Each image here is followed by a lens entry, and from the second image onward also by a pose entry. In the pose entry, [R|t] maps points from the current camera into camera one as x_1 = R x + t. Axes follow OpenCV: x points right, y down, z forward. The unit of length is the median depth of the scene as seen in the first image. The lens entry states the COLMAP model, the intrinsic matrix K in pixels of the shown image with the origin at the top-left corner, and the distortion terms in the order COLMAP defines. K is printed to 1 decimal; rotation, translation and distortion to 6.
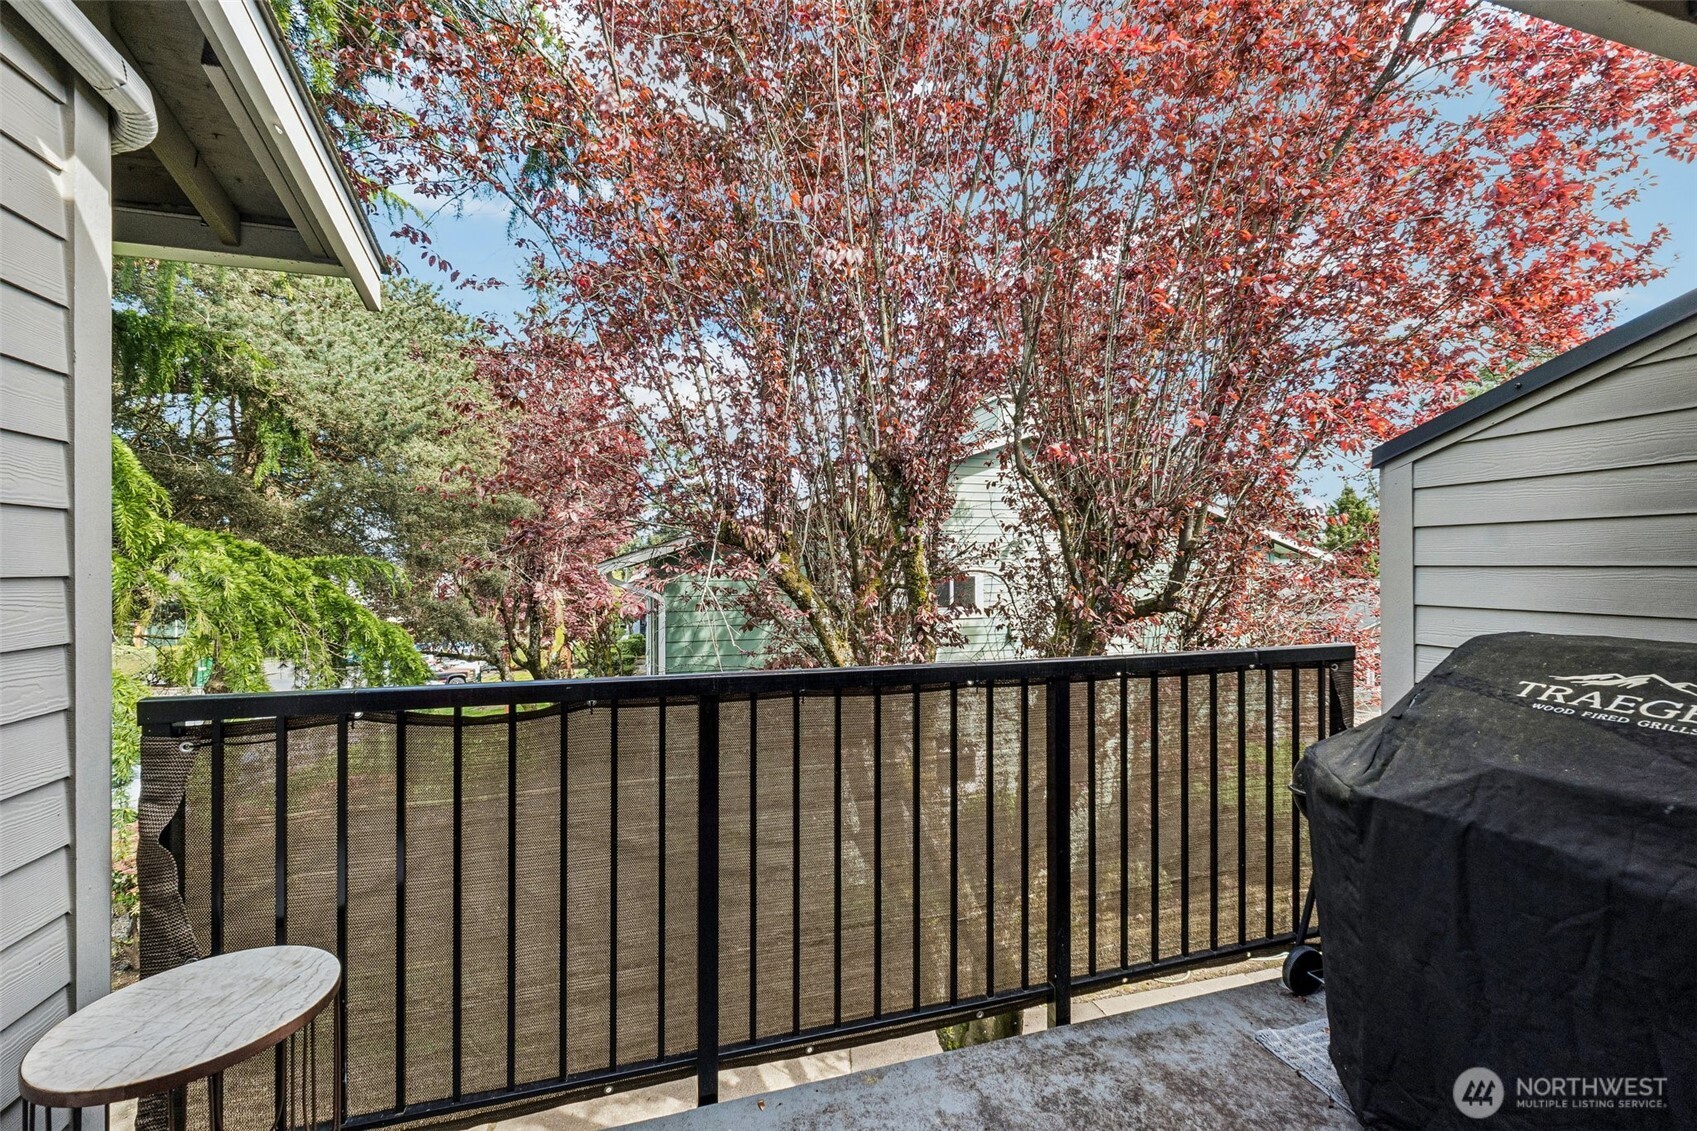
lens RADIAL K [[704.0, 0, 850.7], [0, 704.0, 564.6], [0, 0, 1]] dist [0.000848, 0.000108]
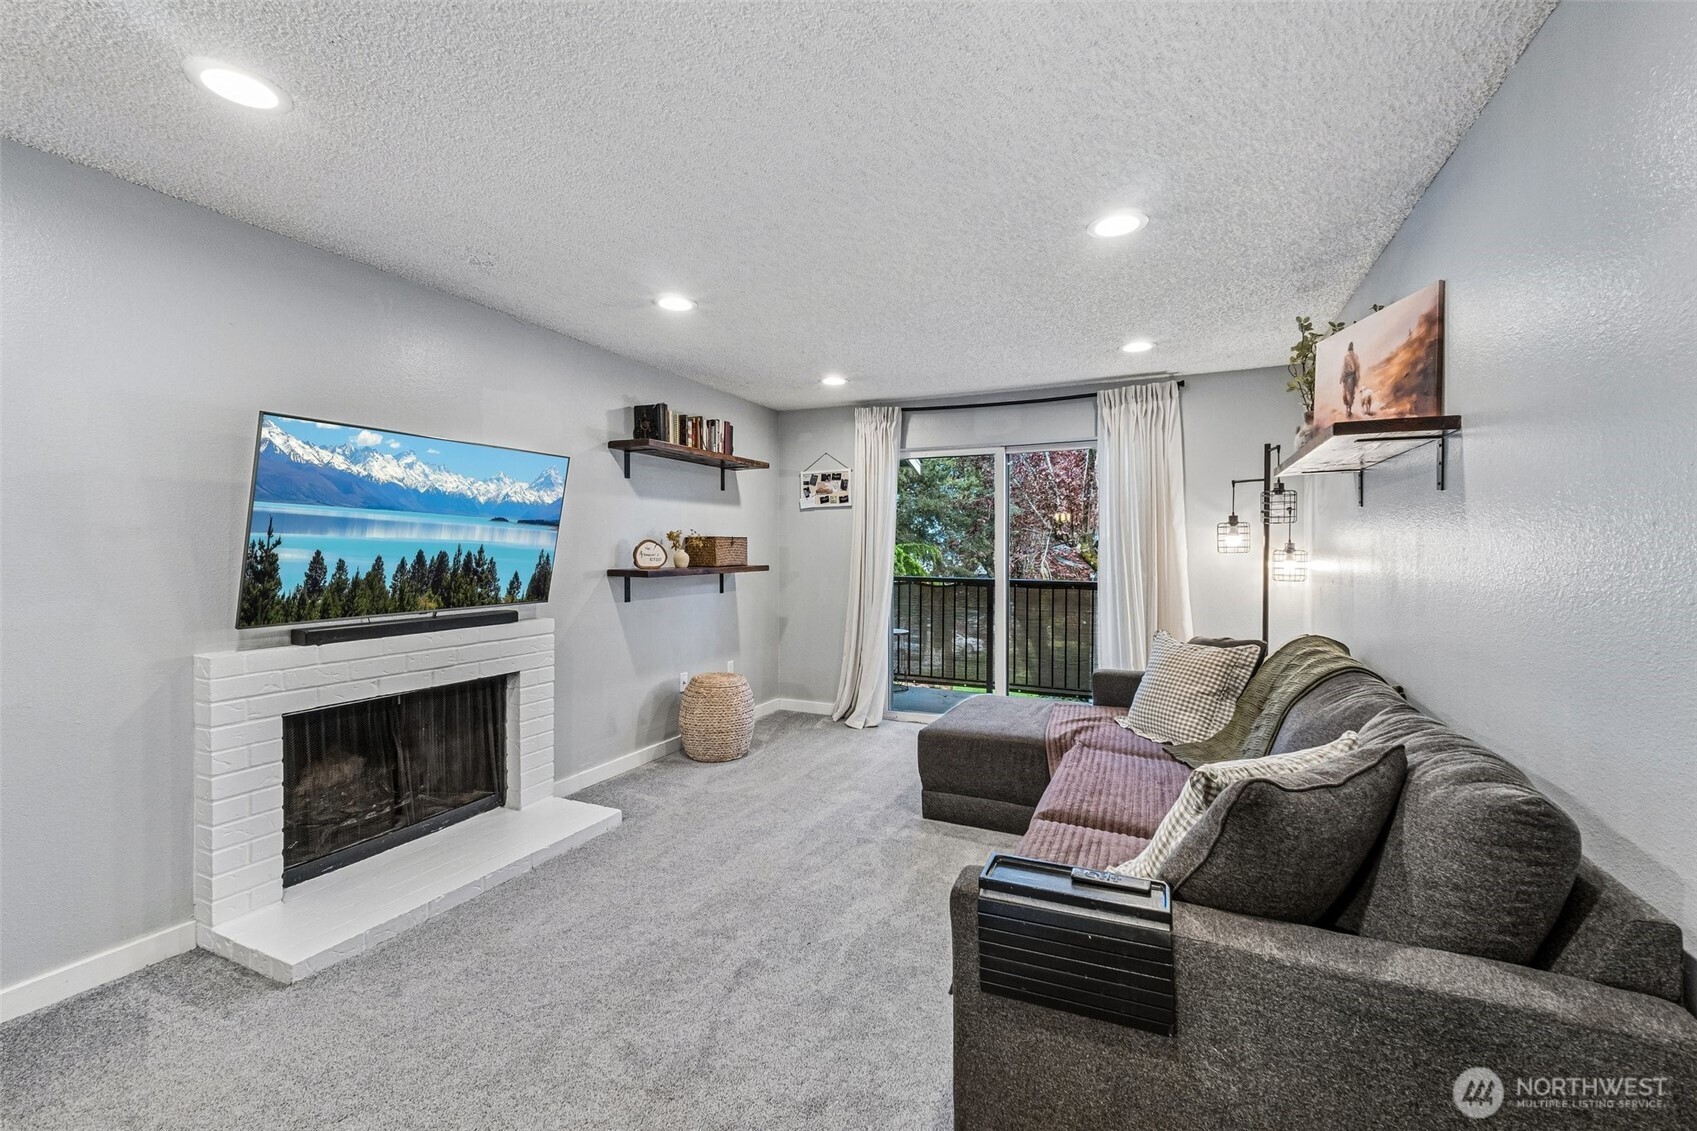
lens RADIAL K [[704.8, 0, 850.6], [0, 704.8, 552.7], [0, 0, 1]] dist [0.002750, 0.000007]
pose [[0.748001, 0.006064, -0.663670, 0.798866], [0.000485, 0.999953, 0.009683, -0.008390], [0.663697, -0.007565, 0.747963, -1.050595]]
